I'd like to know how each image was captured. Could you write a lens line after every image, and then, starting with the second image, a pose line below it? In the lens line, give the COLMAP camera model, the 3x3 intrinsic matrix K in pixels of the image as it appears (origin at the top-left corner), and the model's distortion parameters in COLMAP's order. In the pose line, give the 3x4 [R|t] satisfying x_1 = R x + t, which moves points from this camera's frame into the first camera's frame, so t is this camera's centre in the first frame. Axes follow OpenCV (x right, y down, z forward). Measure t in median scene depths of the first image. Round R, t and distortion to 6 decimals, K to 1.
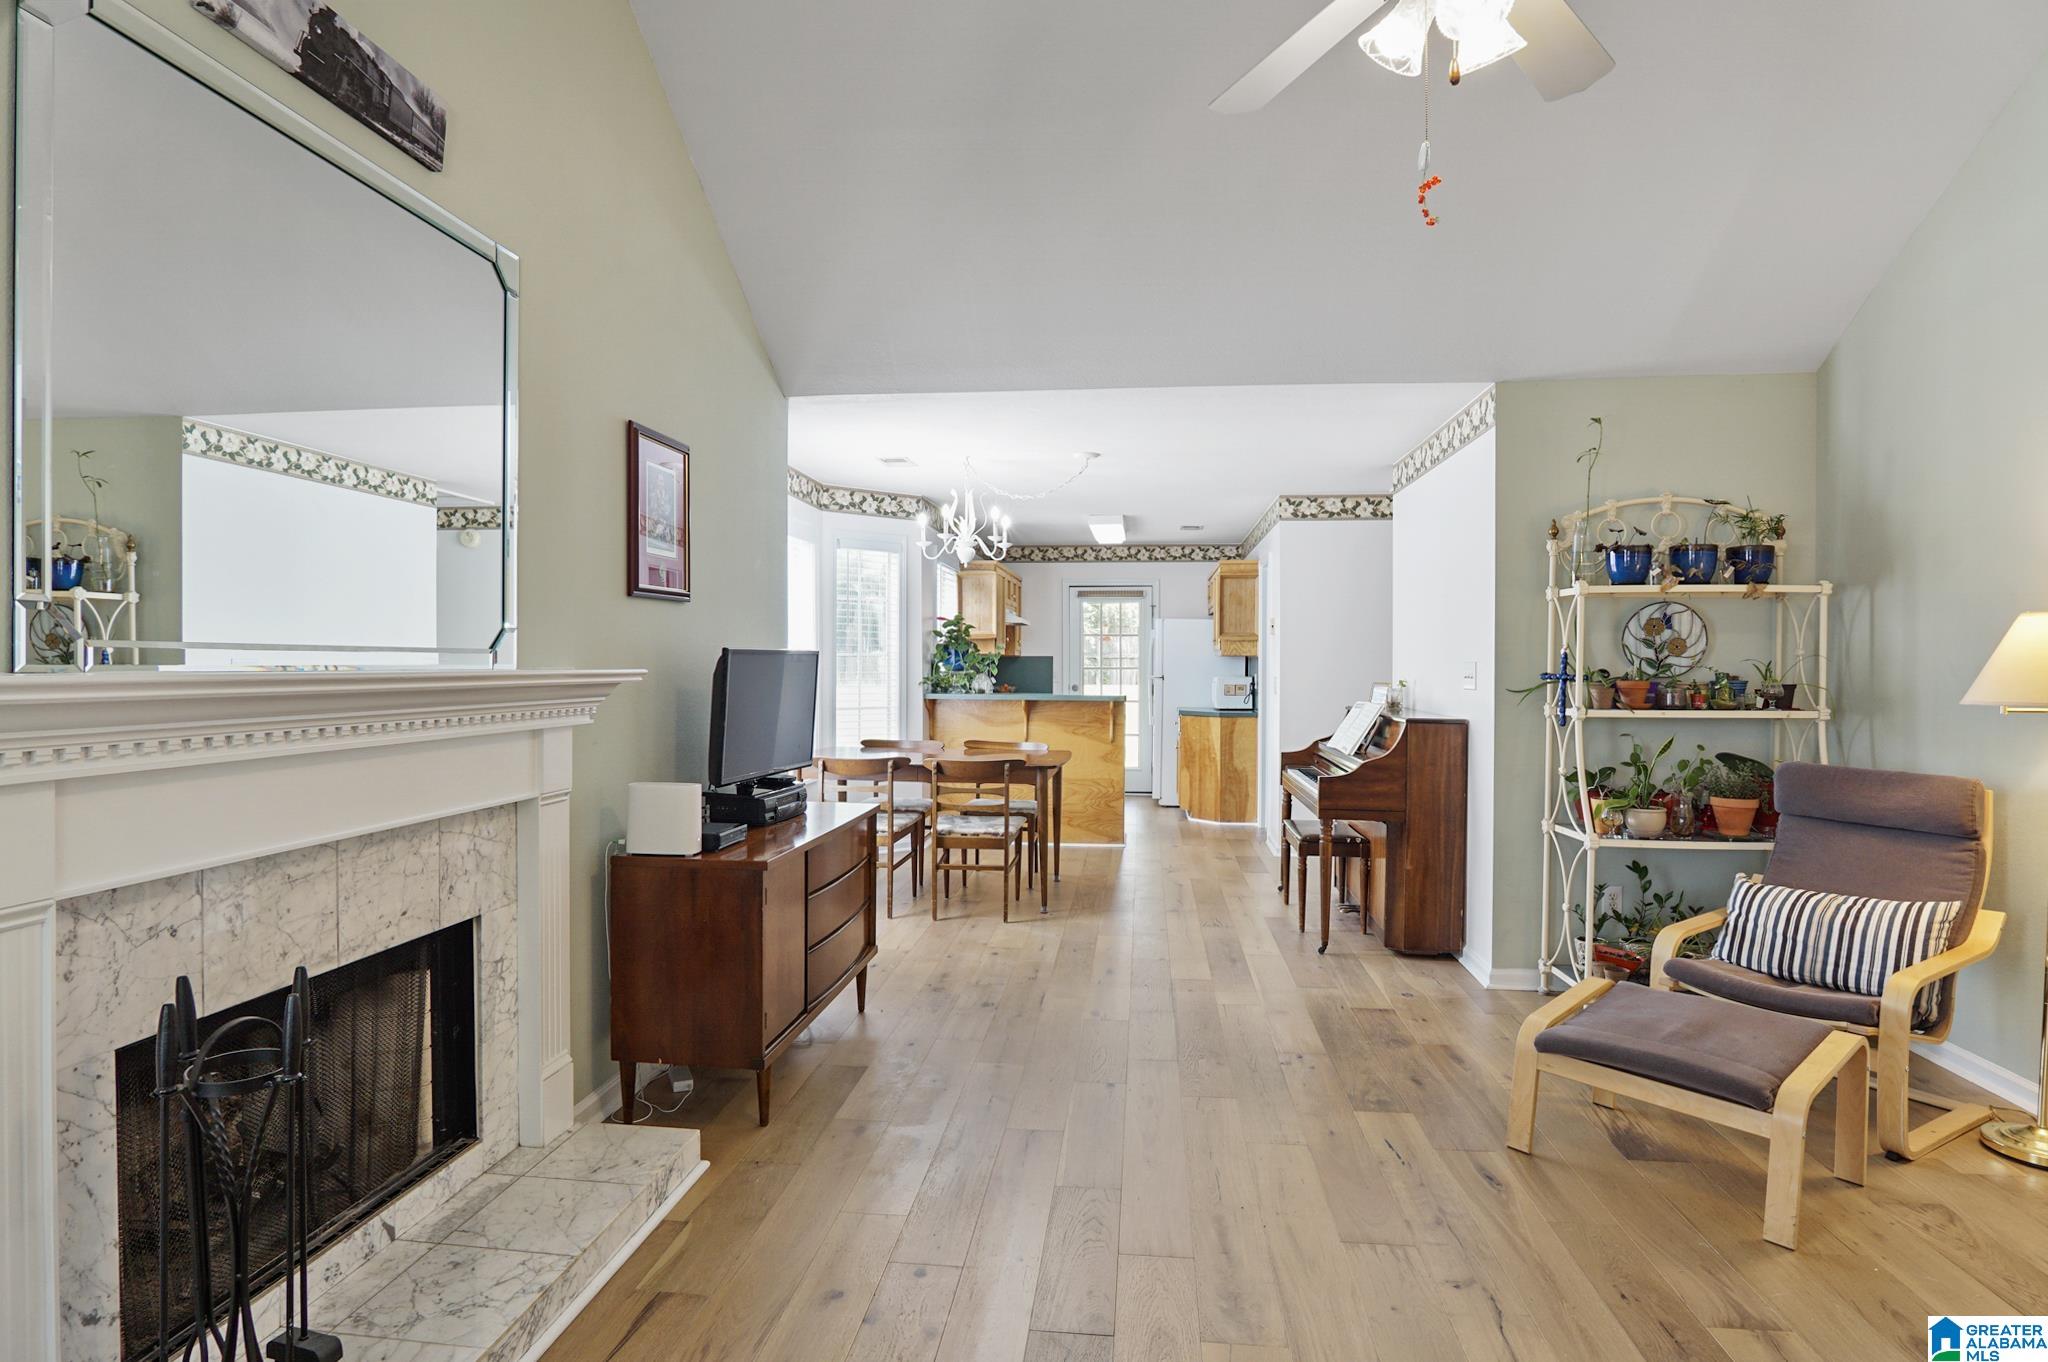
lens RADIAL K [[1093.8, 0, 1013.3], [0, 1093.8, 670.8], [0, 0, 1]] dist [-0.034389, 0.010933]
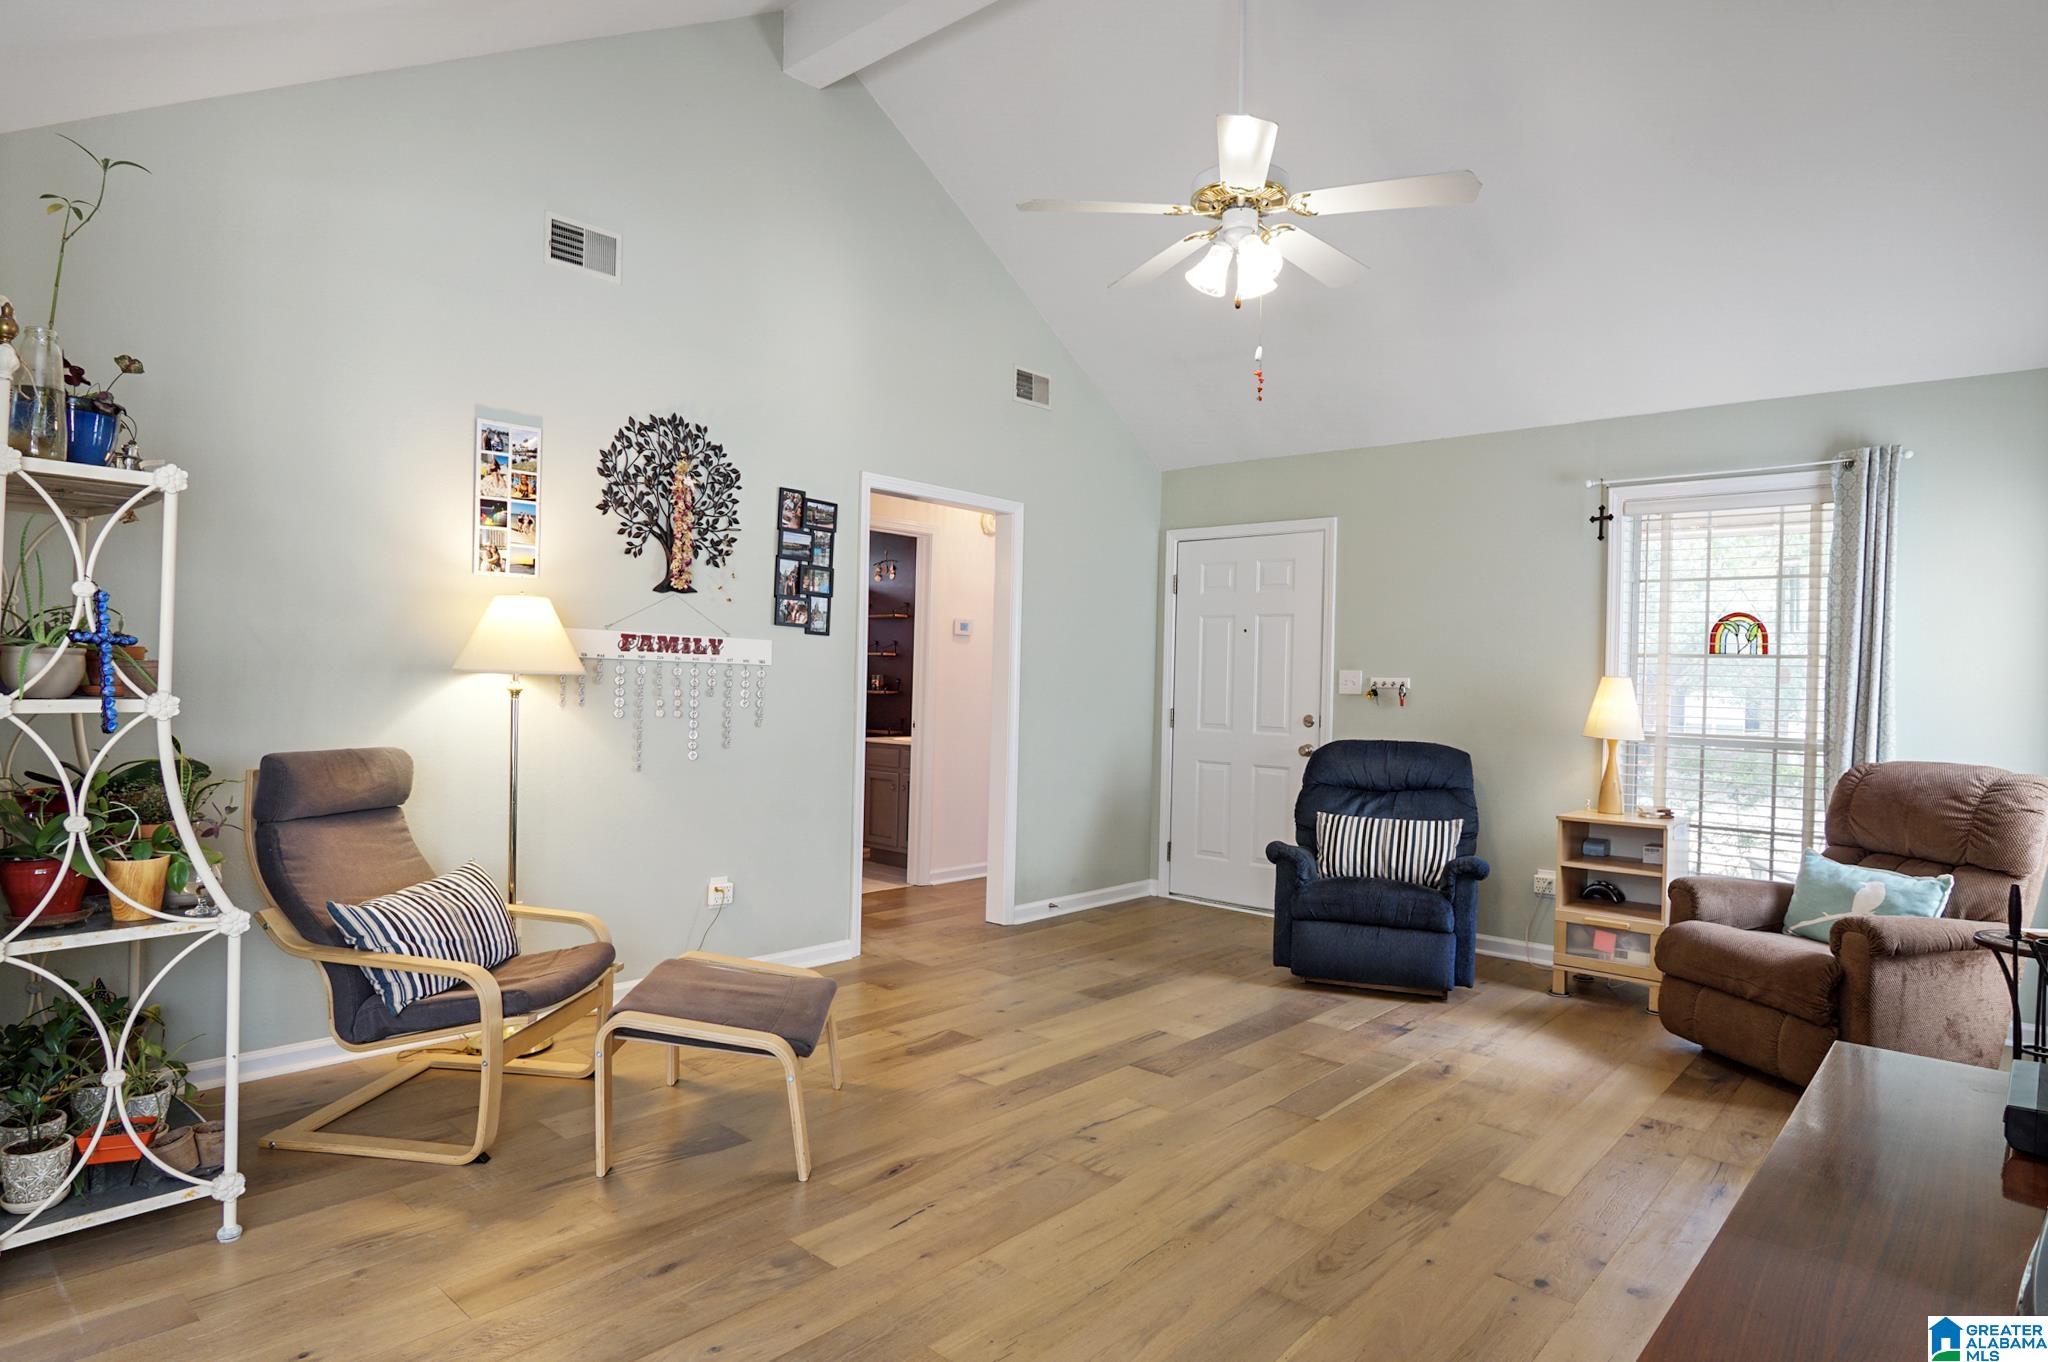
lens RADIAL K [[1130.4, 0, 1019.5], [0, 1130.4, 685.9], [0, 0, 1]] dist [-0.027875, -0.000487]
pose [[-0.816543, -0.029528, 0.576529, -0.187584], [-0.026403, 0.999556, 0.013800, 0.011982], [-0.576681, -0.003954, -0.816960, 1.479895]]
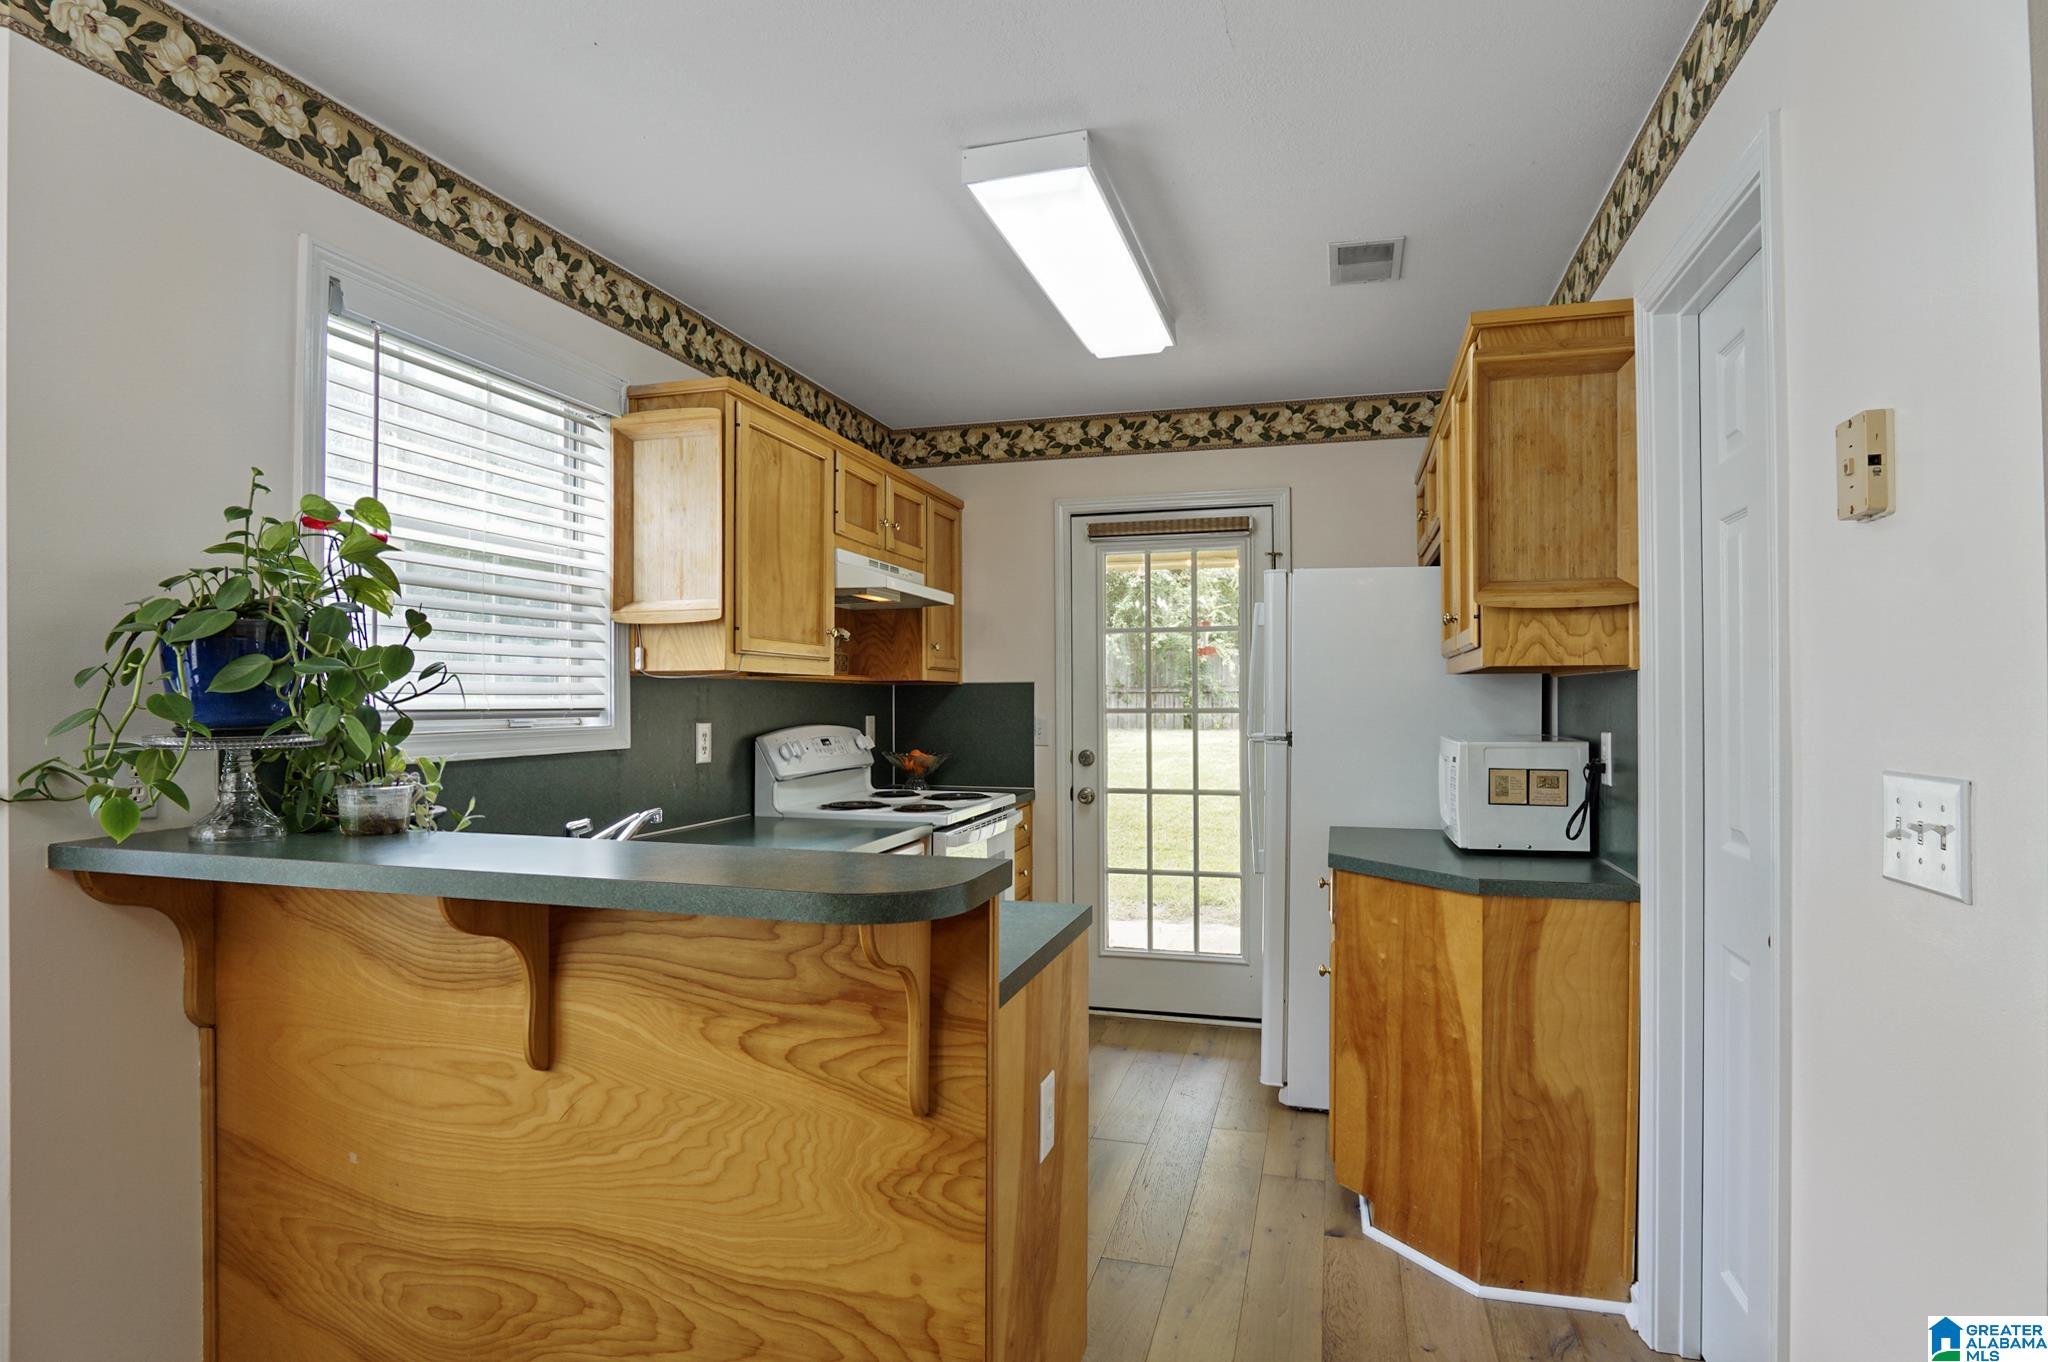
lens RADIAL K [[1090.3, 0, 1024.0], [0, 1090.3, 681.0], [0, 0, 1]] dist [-0.021195, 0.001215]
pose [[0.987535, -0.006852, -0.157248, 0.320641], [0.003135, 0.999710, -0.023870, -0.012507], [0.157366, 0.023079, 0.987271, 1.907272]]
